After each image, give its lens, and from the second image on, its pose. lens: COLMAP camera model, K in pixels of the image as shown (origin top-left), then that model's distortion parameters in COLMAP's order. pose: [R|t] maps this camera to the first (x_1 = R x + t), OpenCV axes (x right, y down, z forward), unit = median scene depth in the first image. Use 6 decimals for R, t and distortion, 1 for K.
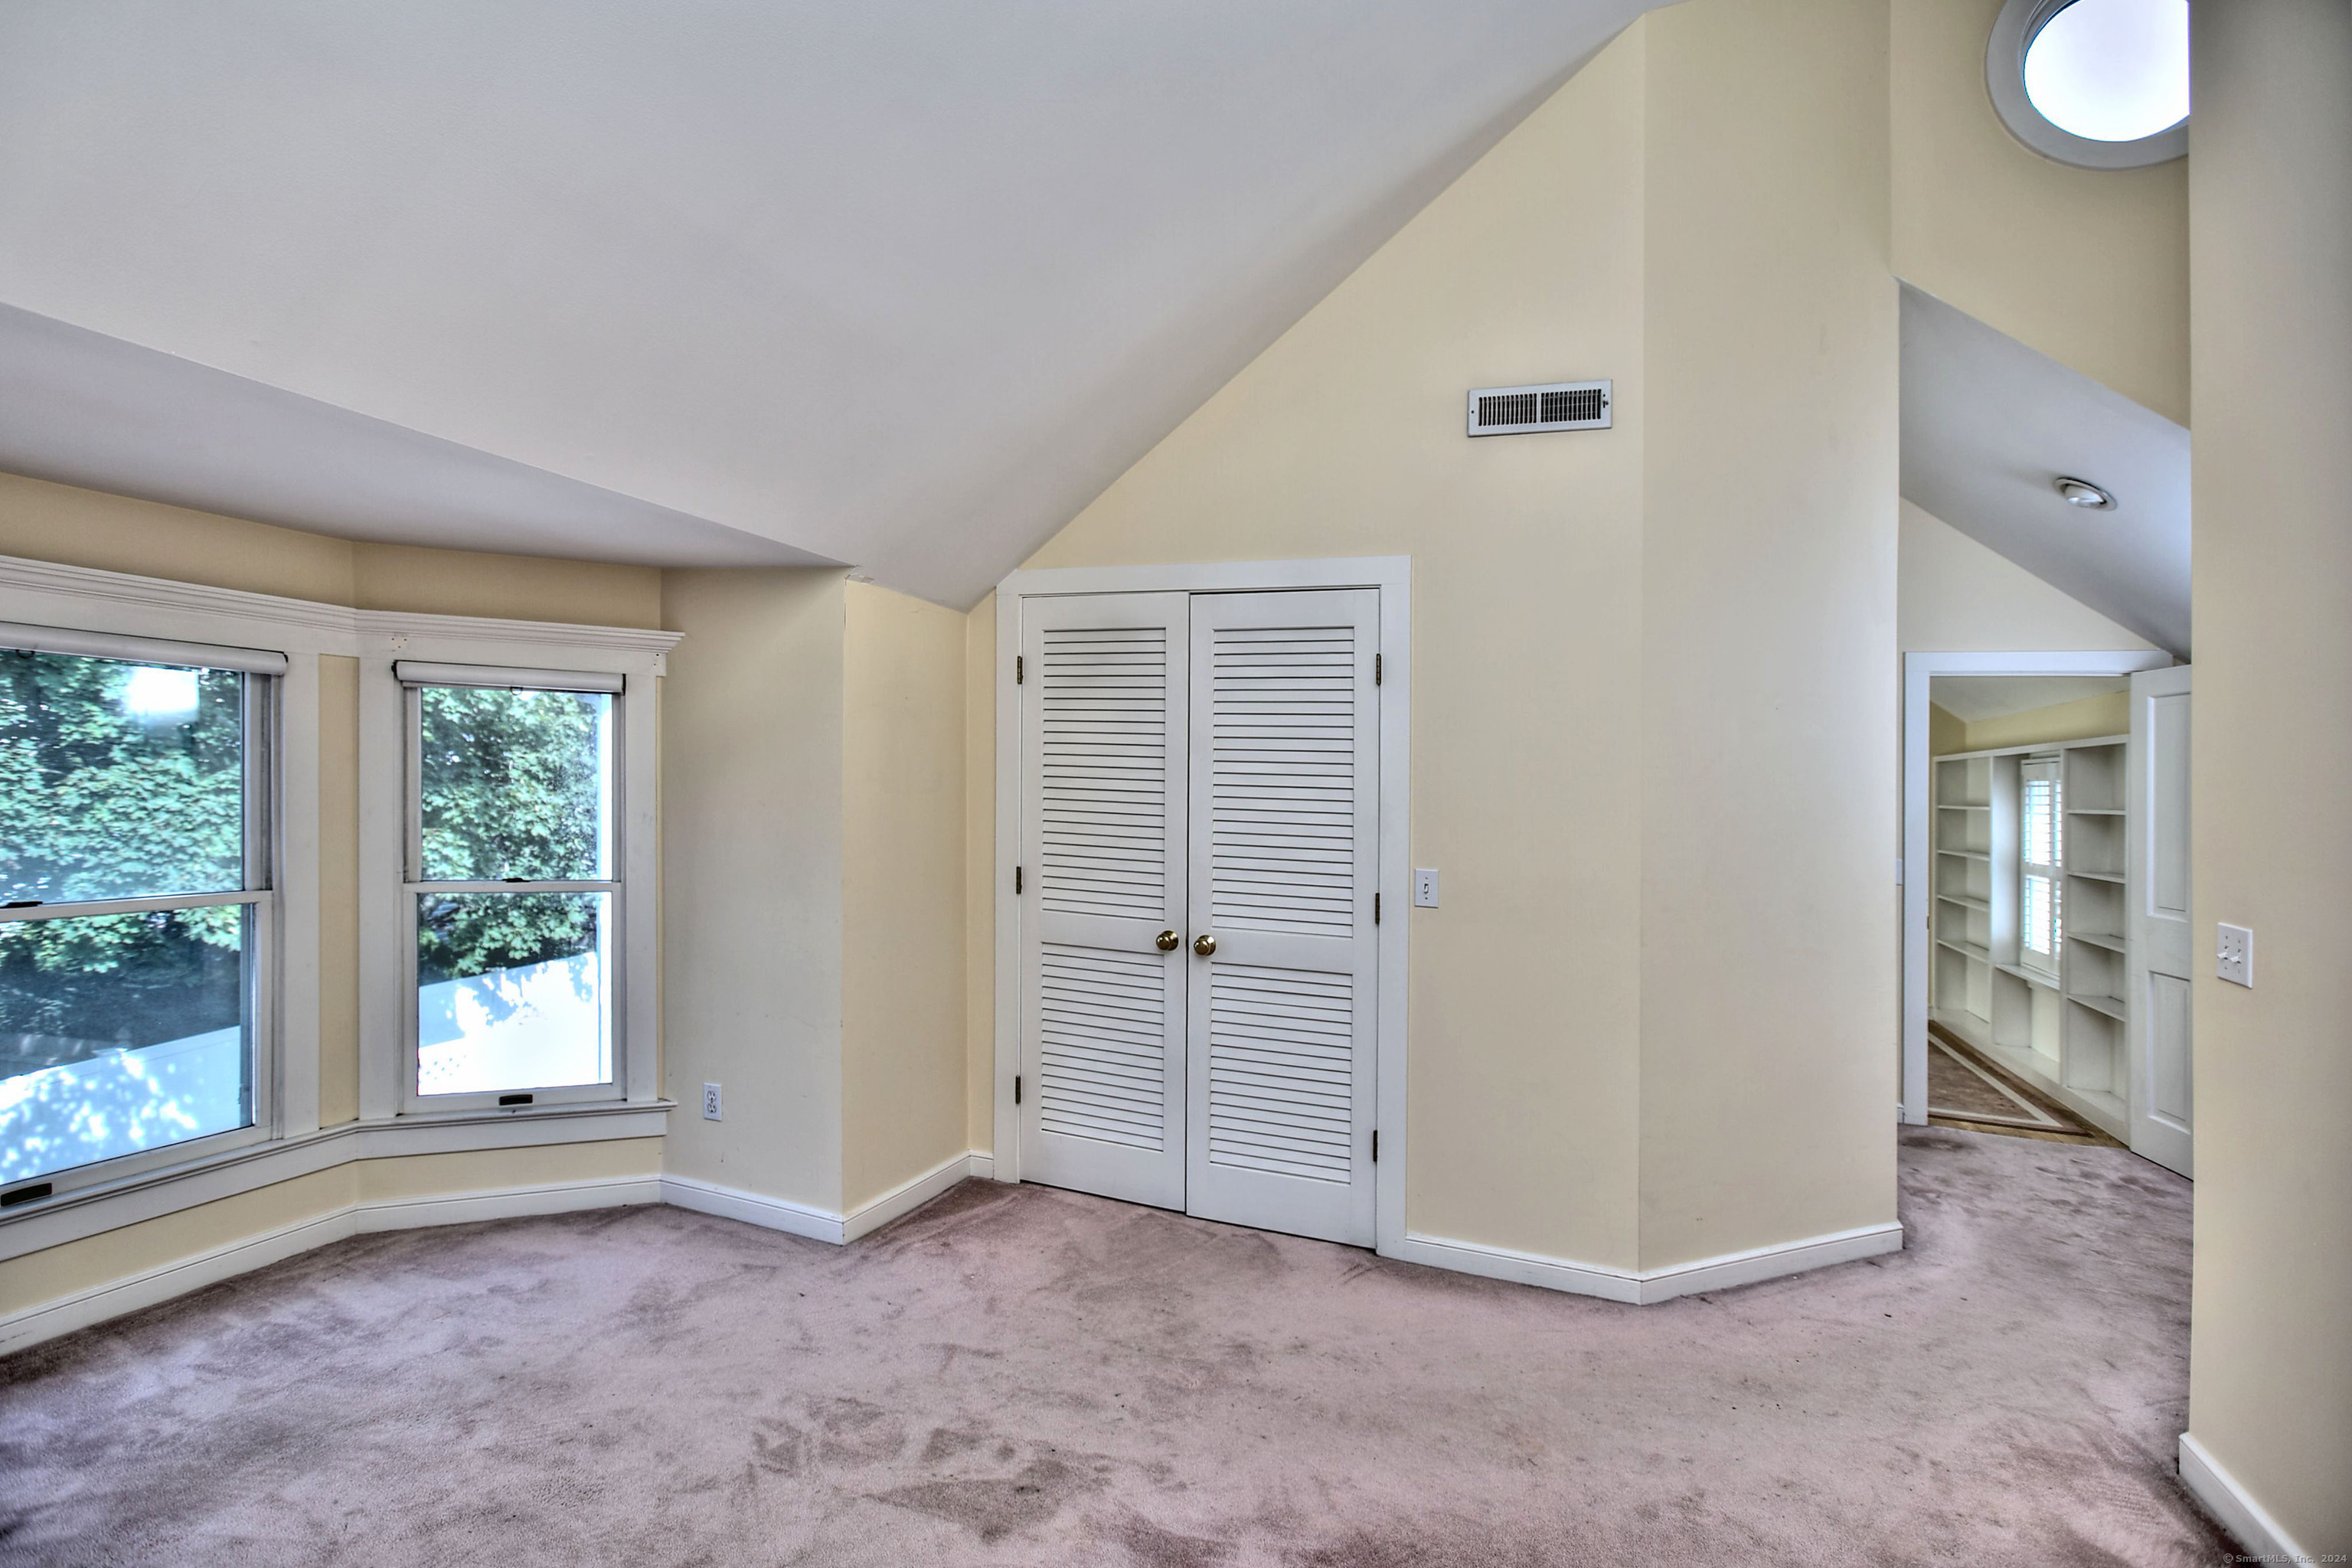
lens RADIAL K [[1107.5, 0, 1173.8], [0, 1107.5, 785.0], [0, 0, 1]] dist [-0.010772, 0.003185]
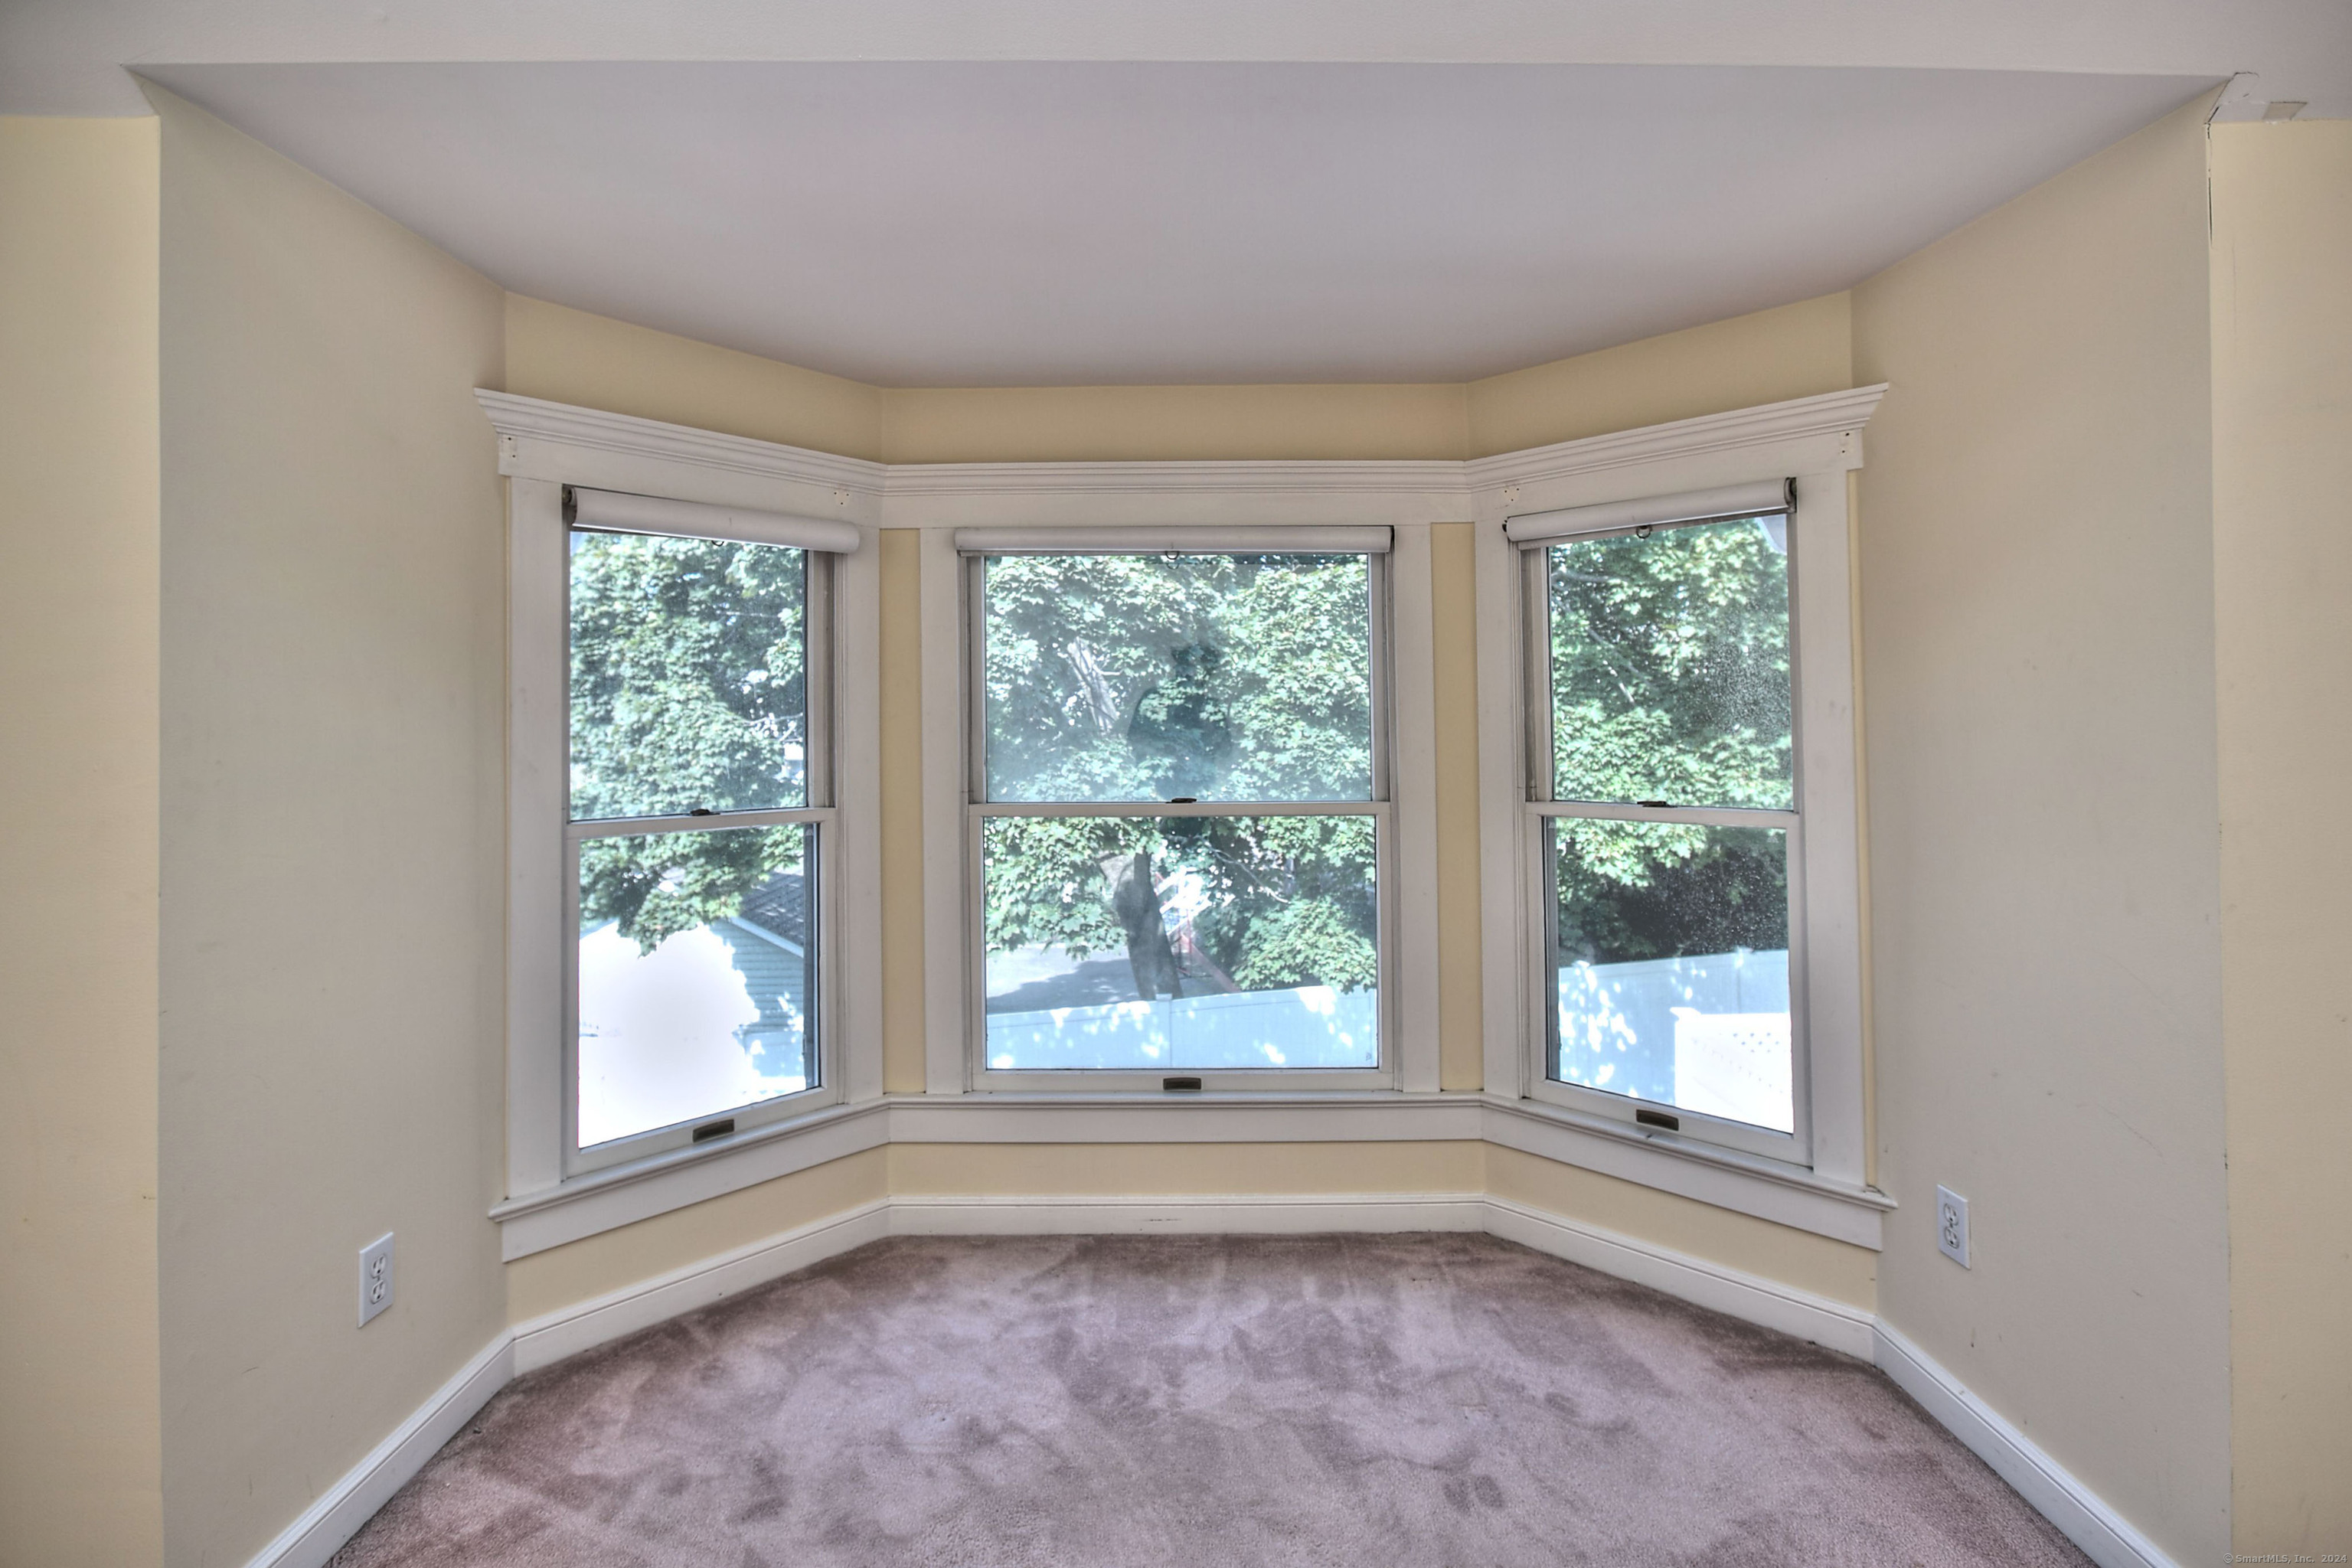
lens RADIAL K [[1107.5, 0, 1208.9], [0, 1107.5, 745.4], [0, 0, 1]] dist [-0.010772, 0.003185]
pose [[0.380784, -0.019887, -0.924450, -0.056992], [0.016656, 0.999754, -0.014646, 0.056245], [0.924514, -0.009820, 0.381022, 0.484742]]
